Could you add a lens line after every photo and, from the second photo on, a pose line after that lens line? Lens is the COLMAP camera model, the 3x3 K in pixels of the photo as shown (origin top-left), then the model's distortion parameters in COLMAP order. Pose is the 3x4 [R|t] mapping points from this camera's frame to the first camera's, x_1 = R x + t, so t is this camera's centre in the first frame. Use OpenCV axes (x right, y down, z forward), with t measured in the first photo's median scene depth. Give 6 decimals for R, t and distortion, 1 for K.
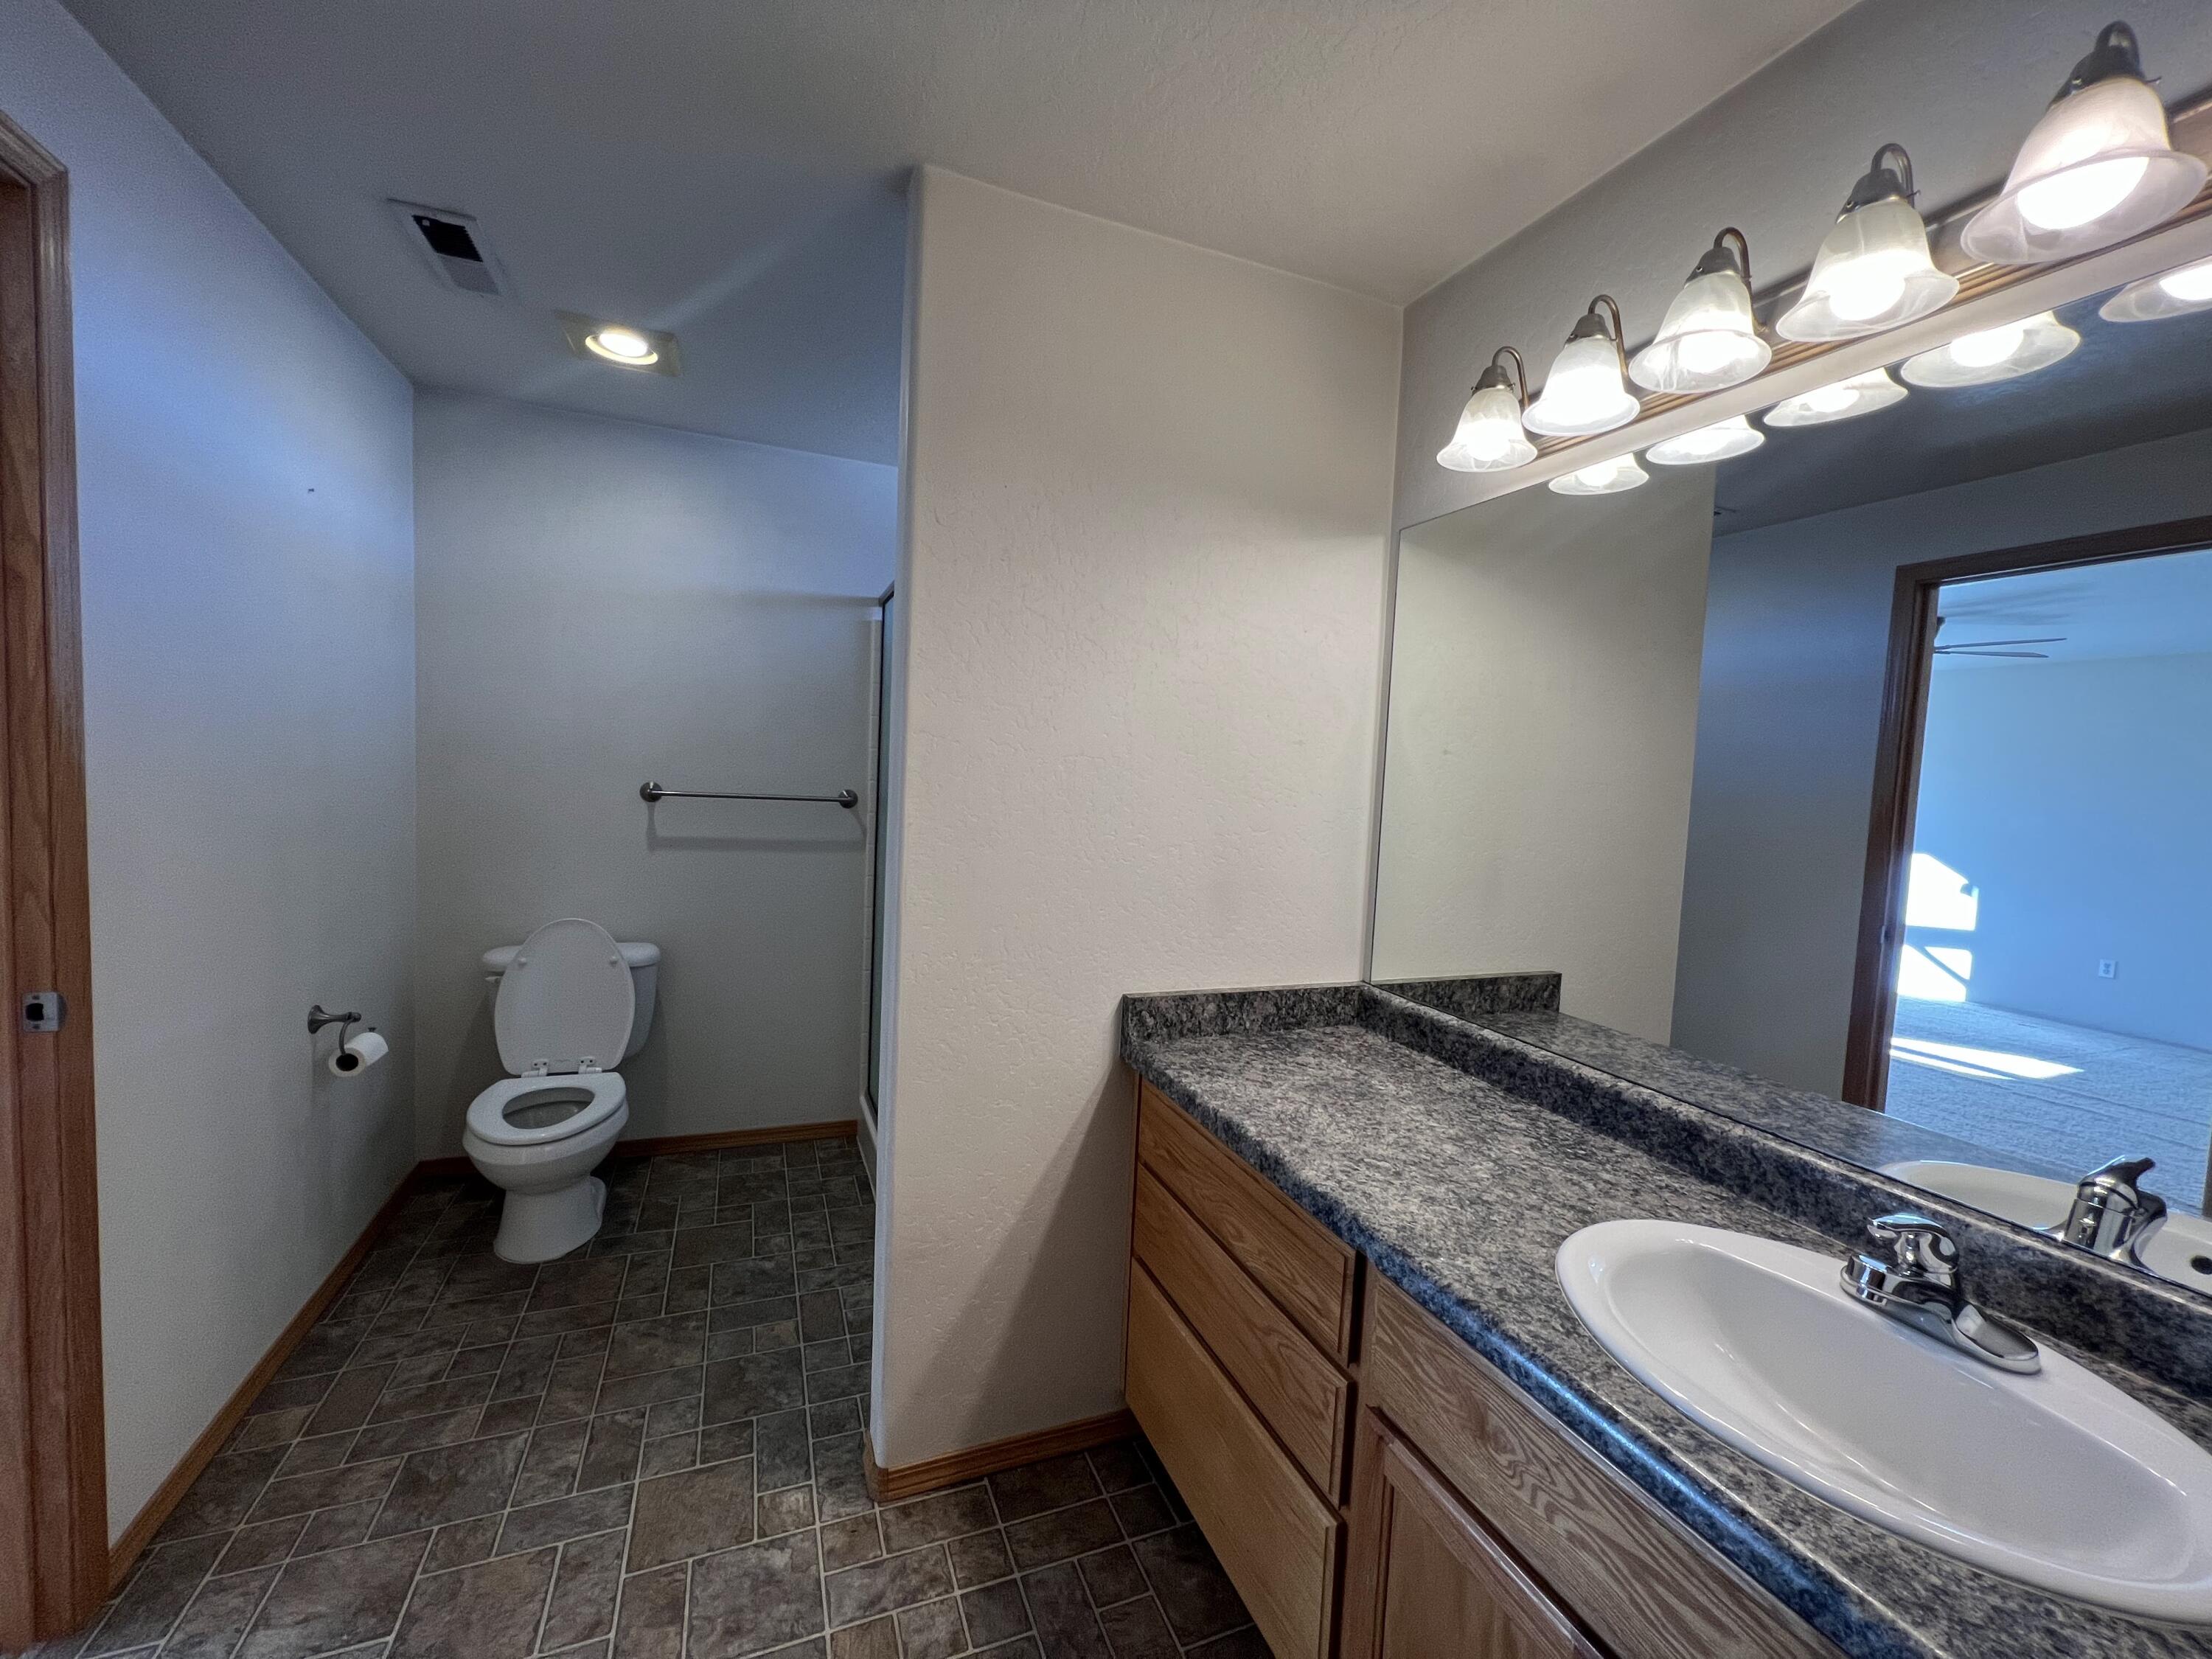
lens RADIAL K [[885.0, 0, 1078.7], [0, 885.0, 833.3], [0, 0, 1]] dist [-0.003446, -0.000101]
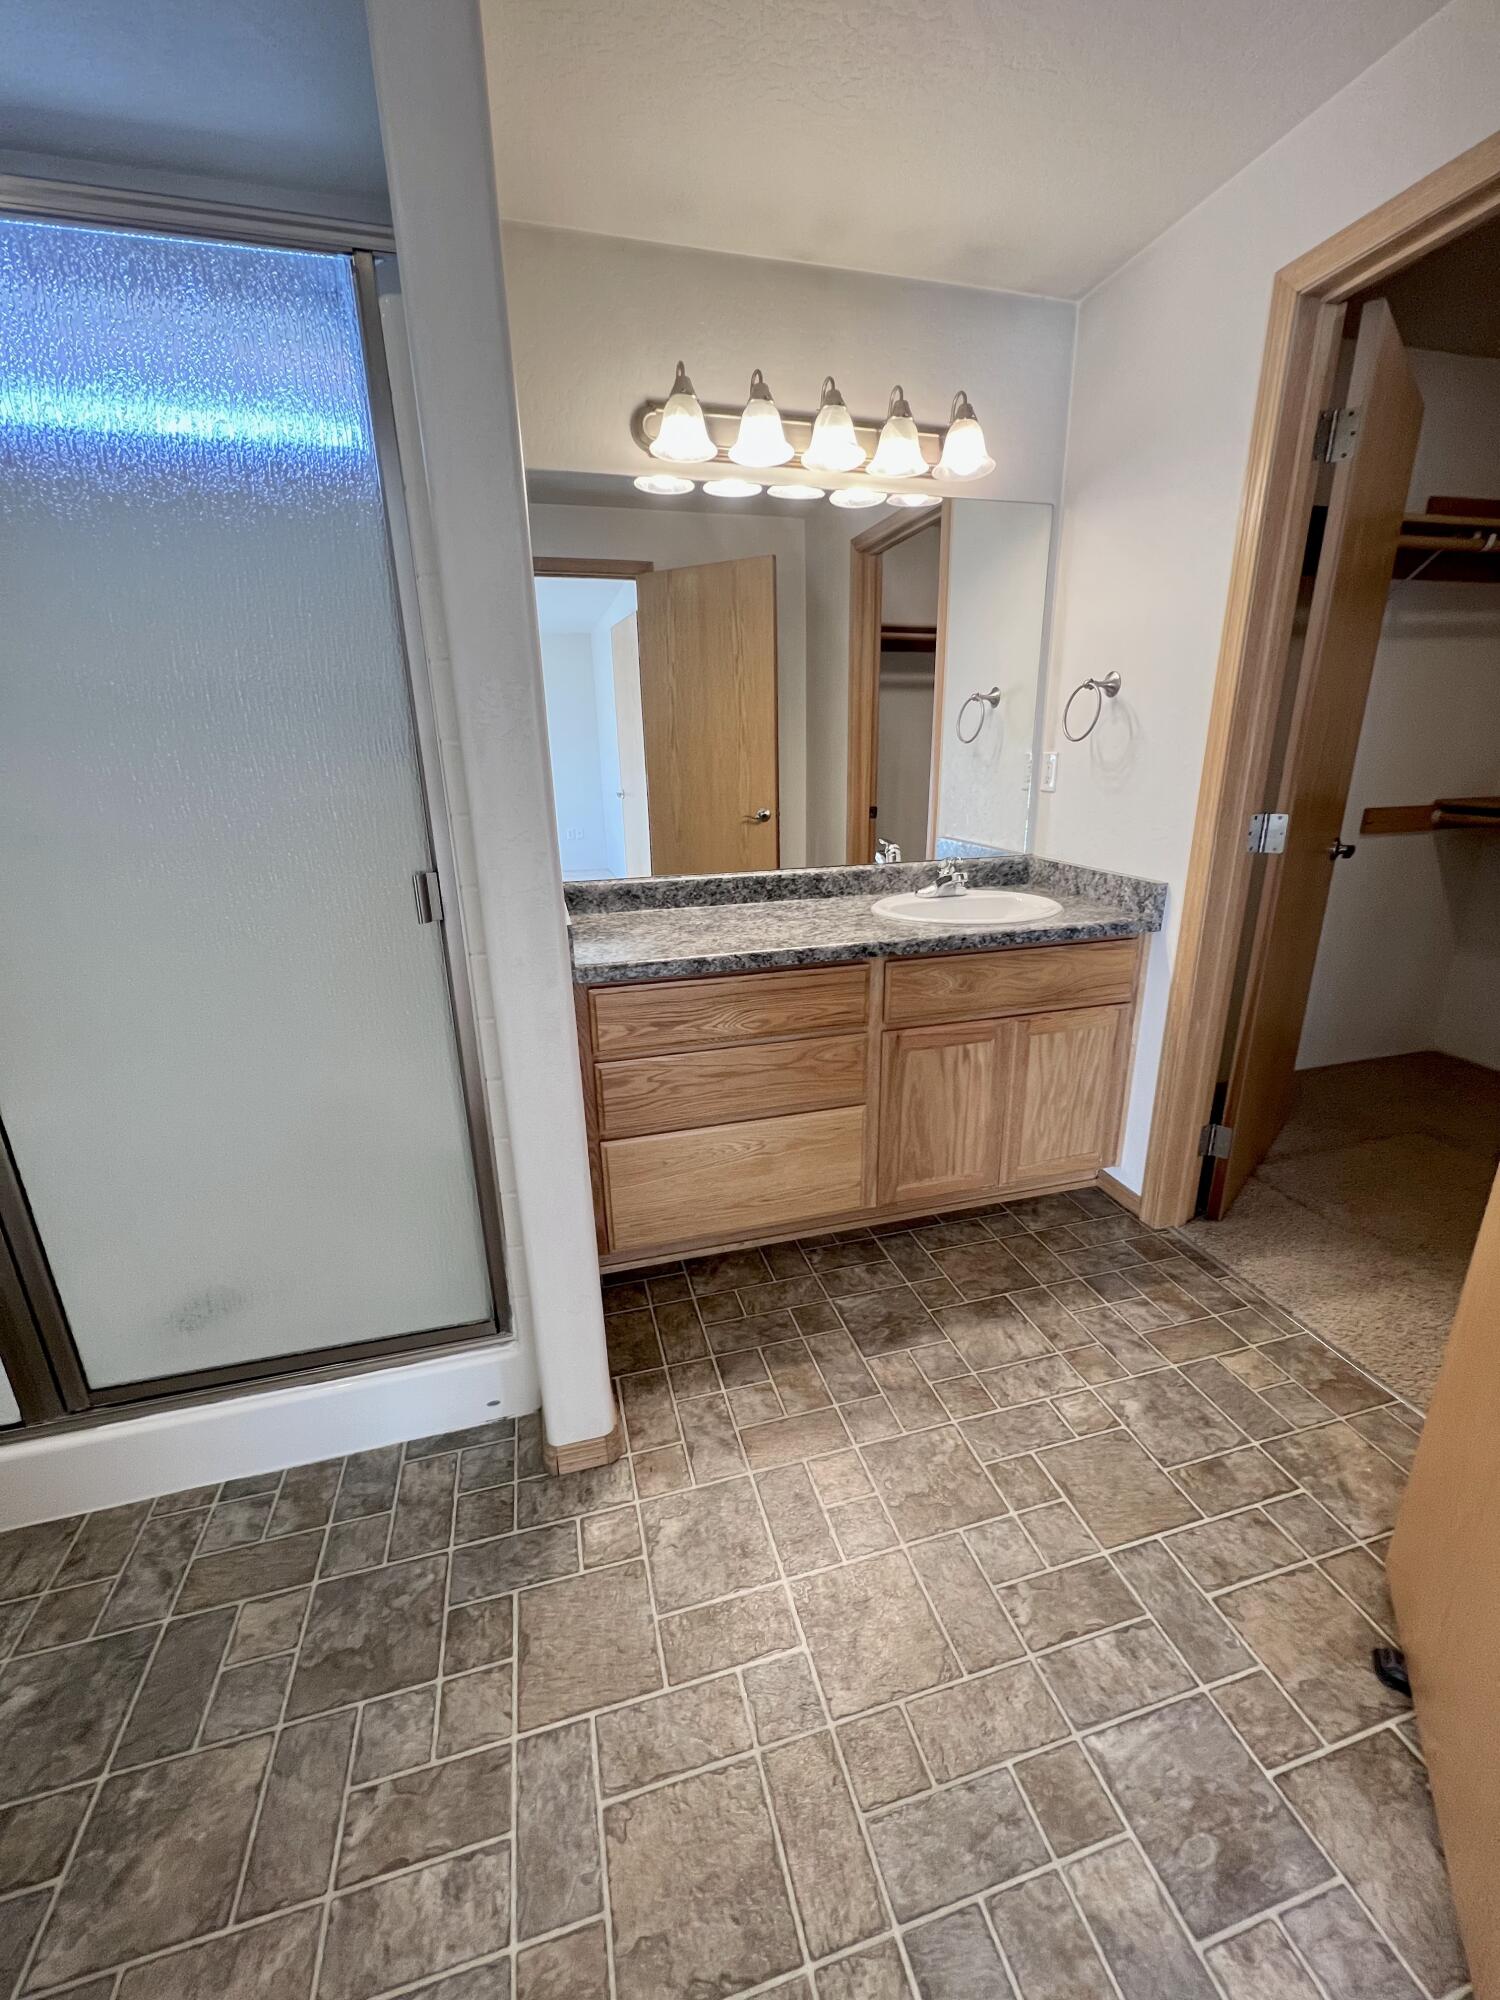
lens RADIAL K [[809.3, 0, 751.9], [0, 809.3, 995.2], [0, 0, 1]] dist [-0.004948, 0.000948]
pose [[0.097647, -0.345659, 0.933266, -1.083467], [0.097332, 0.936569, 0.336698, -0.056790], [-0.990450, 0.057959, 0.125097, 0.835702]]
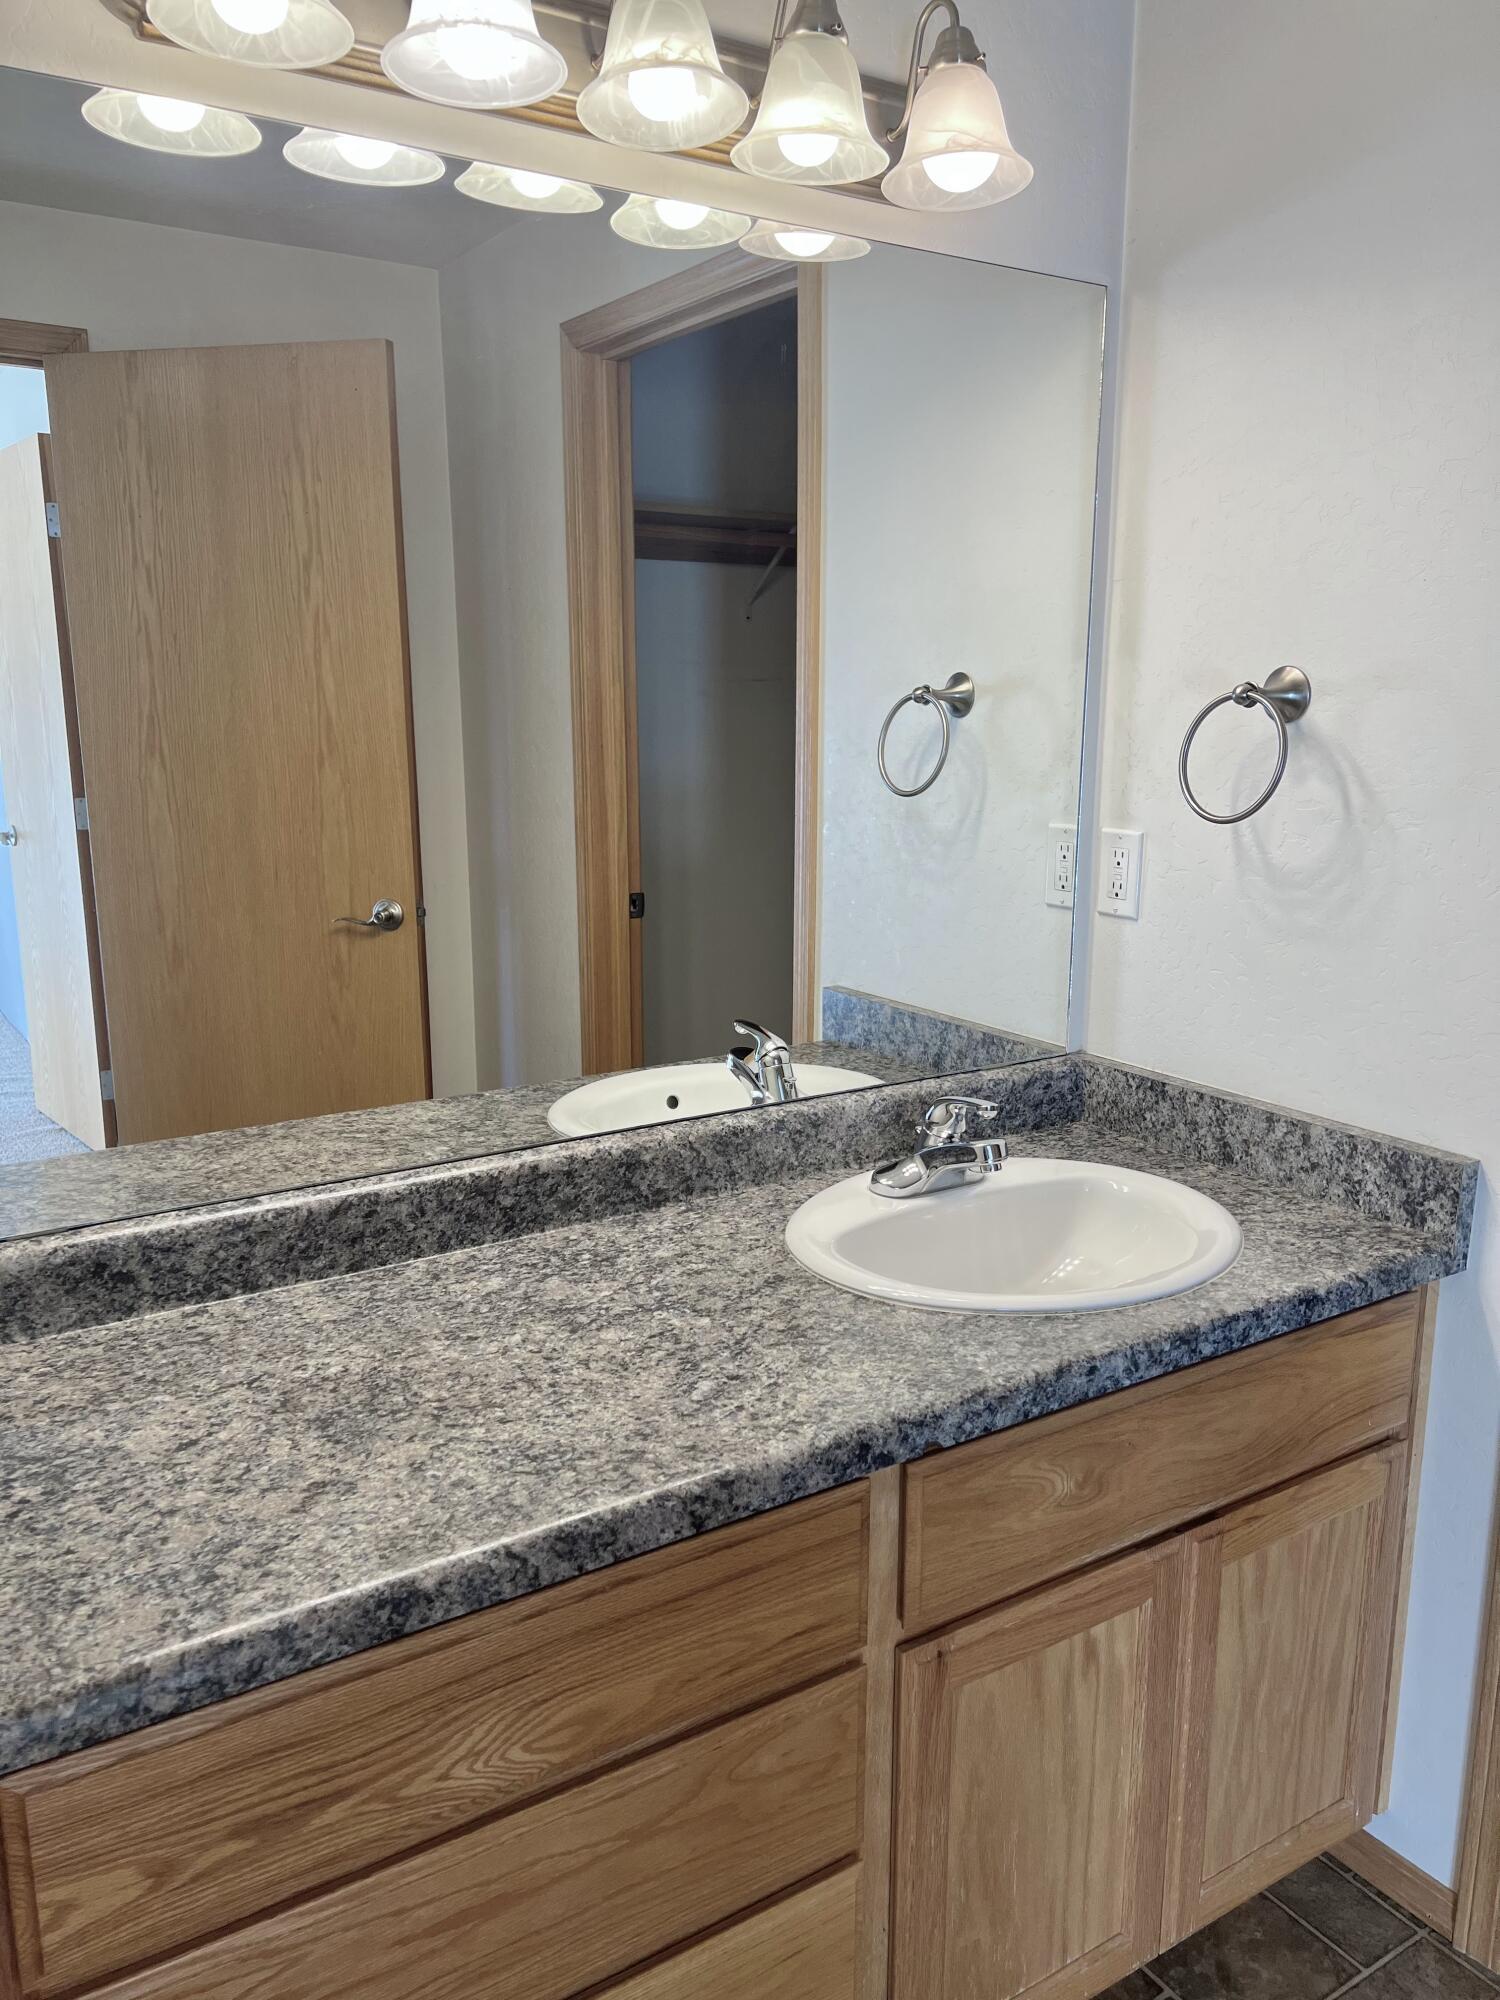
lens RADIAL K [[1501.3, 0, 745.2], [0, 1501.3, 999.0], [0, 0, 1]] dist [0.051257, -0.046005]
pose [[-0.203488, -0.249940, 0.946638, -0.527071], [0.061457, 0.961700, 0.267127, -0.148205], [-0.977147, 0.112535, -0.180334, 1.011470]]
